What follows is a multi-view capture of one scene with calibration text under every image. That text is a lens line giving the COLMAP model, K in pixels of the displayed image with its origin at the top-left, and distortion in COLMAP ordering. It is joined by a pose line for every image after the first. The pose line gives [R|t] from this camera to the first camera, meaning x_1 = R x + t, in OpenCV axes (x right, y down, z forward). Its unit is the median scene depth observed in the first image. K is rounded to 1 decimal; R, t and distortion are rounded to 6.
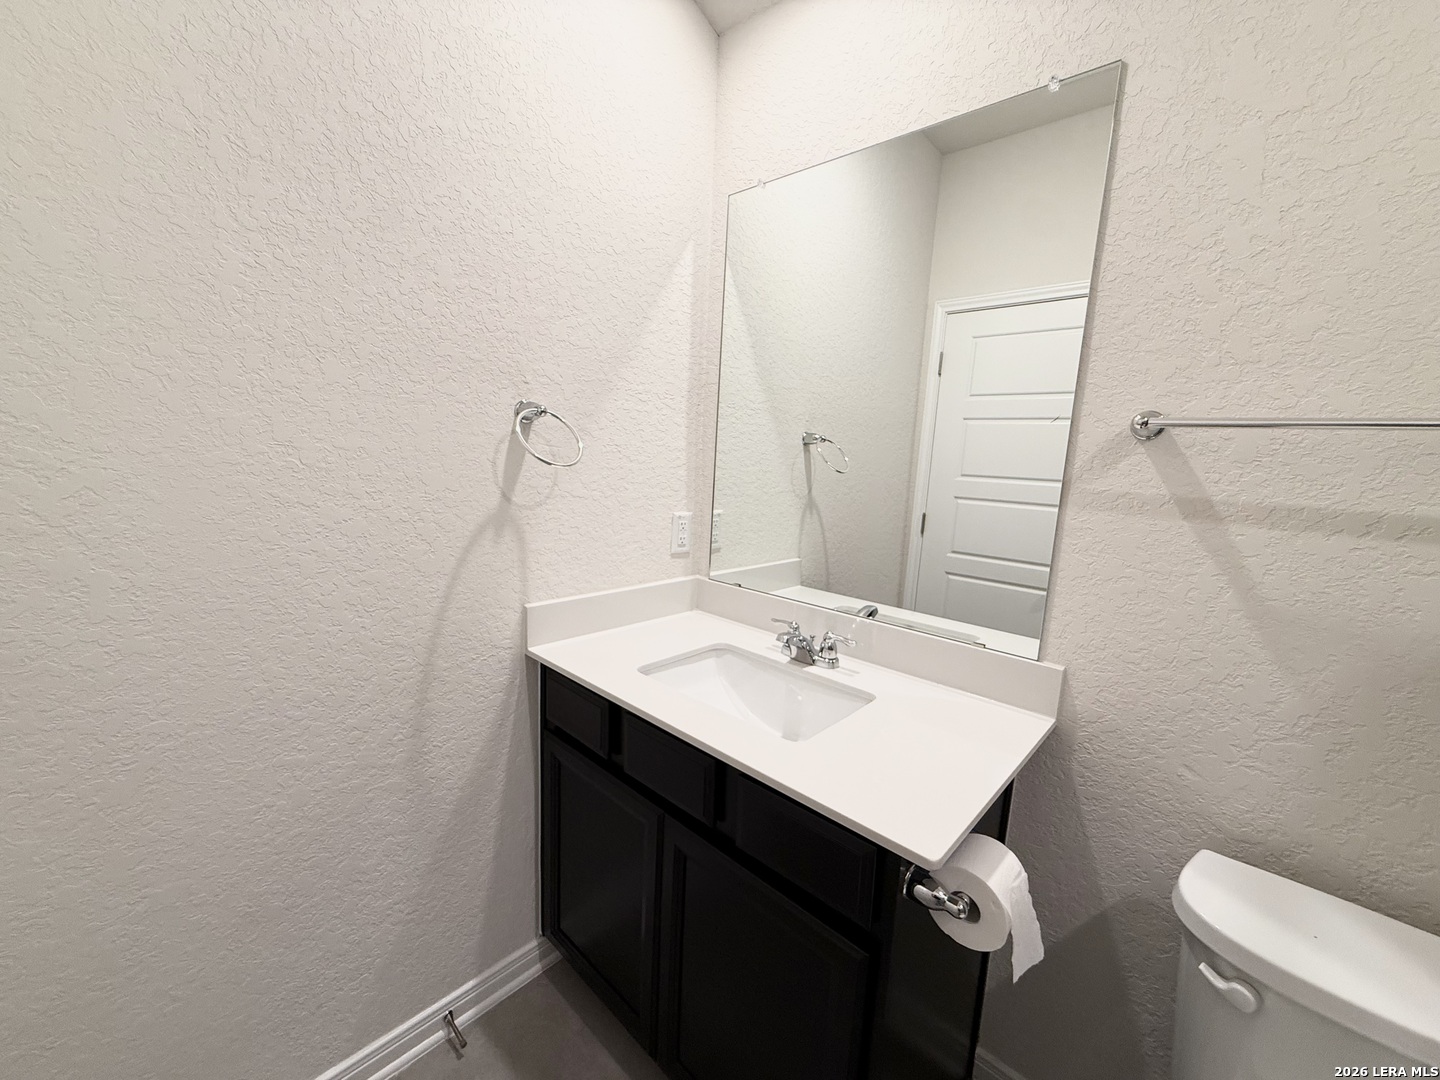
lens RADIAL K [[574.5, 0, 718.2], [0, 574.5, 541.7], [0, 0, 1]] dist [0.000365, -0.000178]
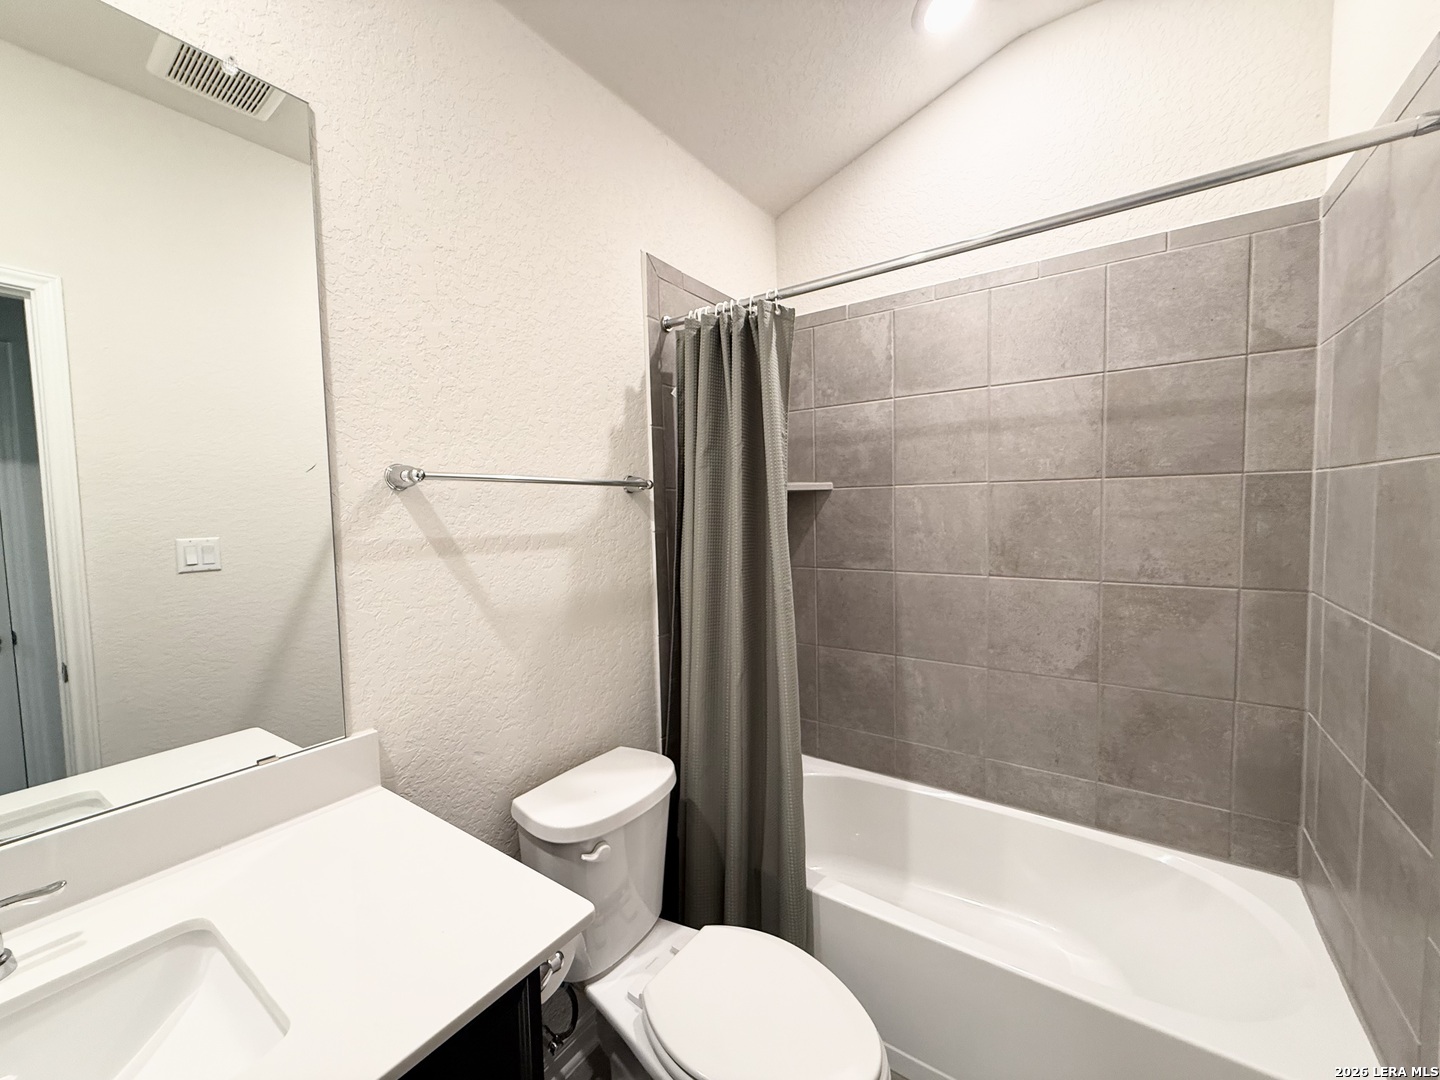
lens RADIAL K [[574.5, 0, 718.6], [0, 574.5, 540.7], [0, 0, 1]] dist [0.000365, -0.000178]
pose [[-0.143373, -0.103640, 0.984227, -0.430750], [0.163129, 0.978424, 0.126792, -0.126963], [-0.976132, 0.178735, -0.123373, 0.579104]]
